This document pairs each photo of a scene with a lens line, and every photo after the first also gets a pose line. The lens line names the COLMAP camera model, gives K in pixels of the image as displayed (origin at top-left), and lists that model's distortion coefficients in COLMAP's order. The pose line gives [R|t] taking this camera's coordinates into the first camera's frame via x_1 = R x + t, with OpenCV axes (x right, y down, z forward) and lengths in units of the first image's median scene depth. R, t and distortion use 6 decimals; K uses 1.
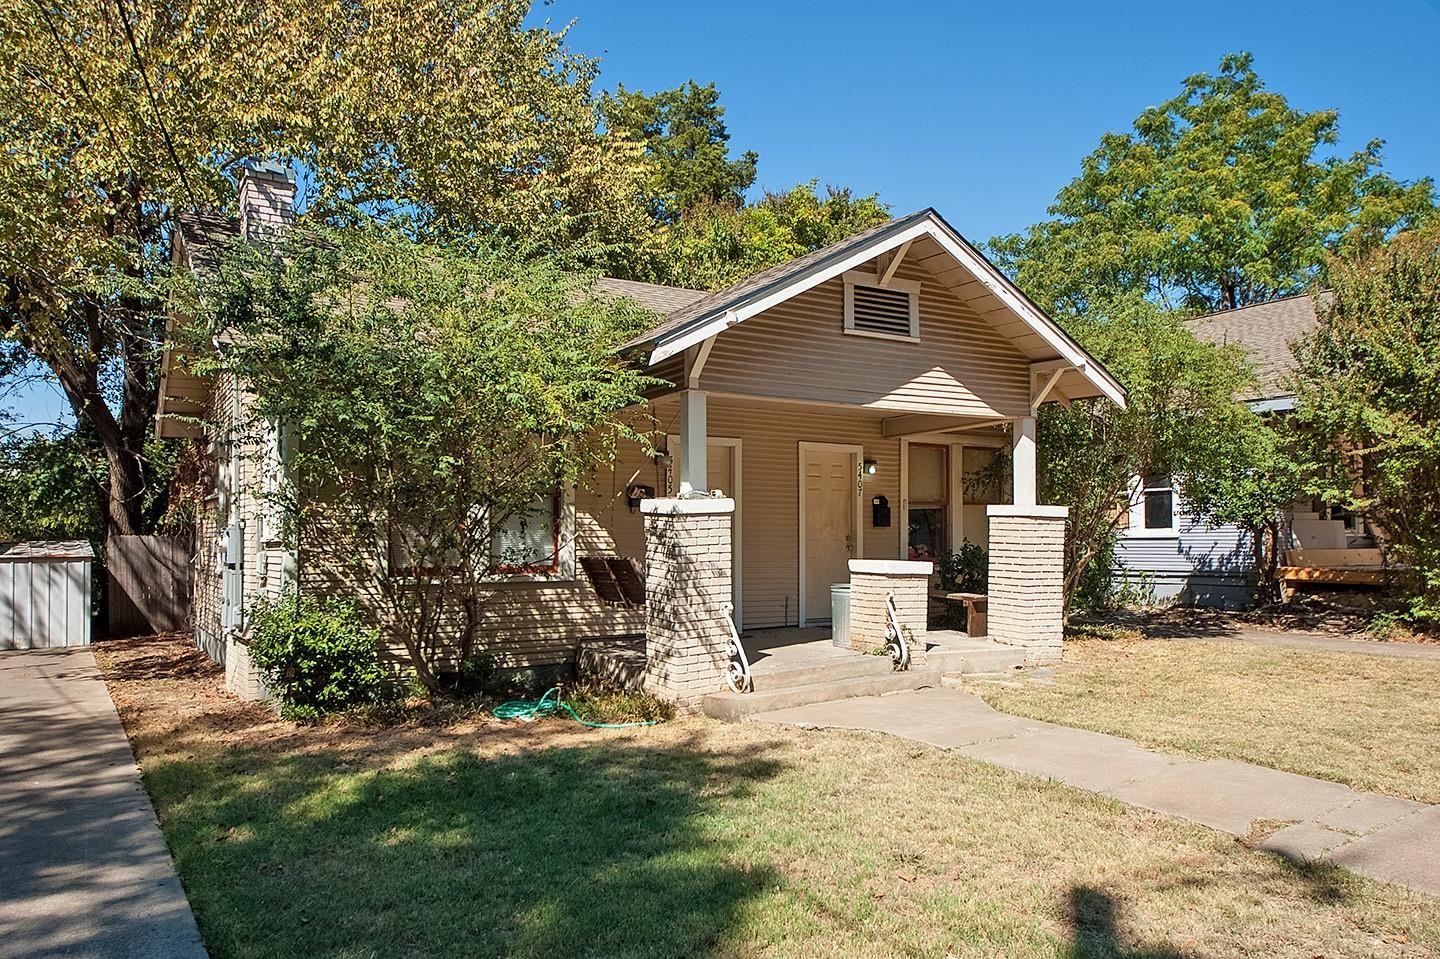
lens RADIAL K [[979.7, 0, 719.6], [0, 979.7, 477.3], [0, 0, 1]] dist [0.025381, 0.000268]
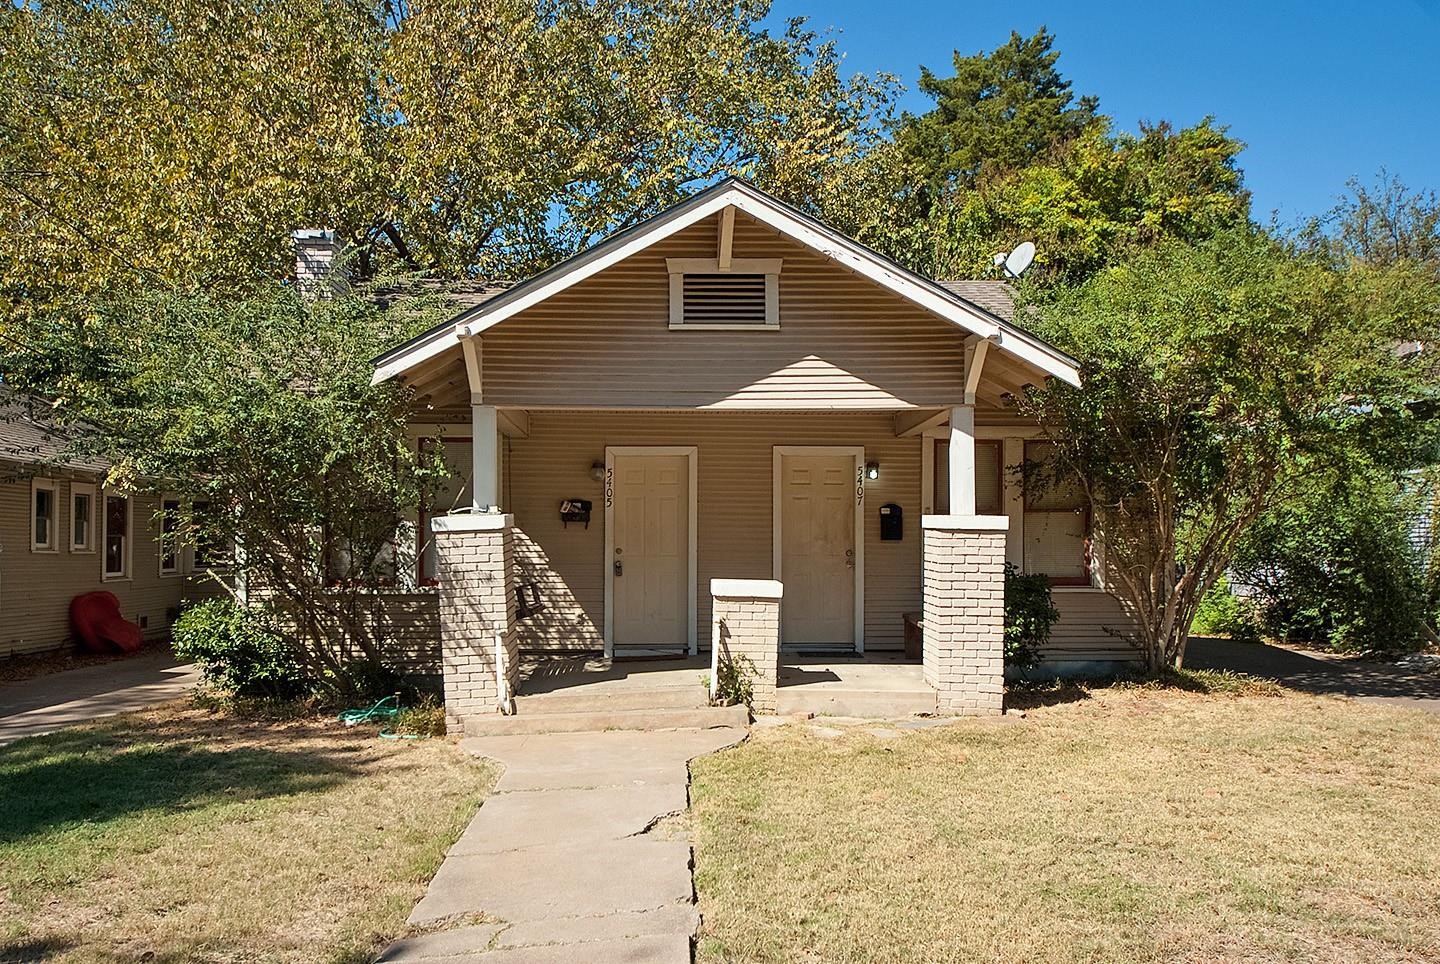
lens RADIAL K [[1018.1, 0, 720.1], [0, 1018.1, 491.7], [0, 0, 1]] dist [0.014156, 0.000703]
pose [[0.870903, -0.022230, -0.490952, 0.588279], [0.027938, 0.999600, 0.004297, 0.000073], [0.490660, -0.017458, 0.871176, 0.189022]]
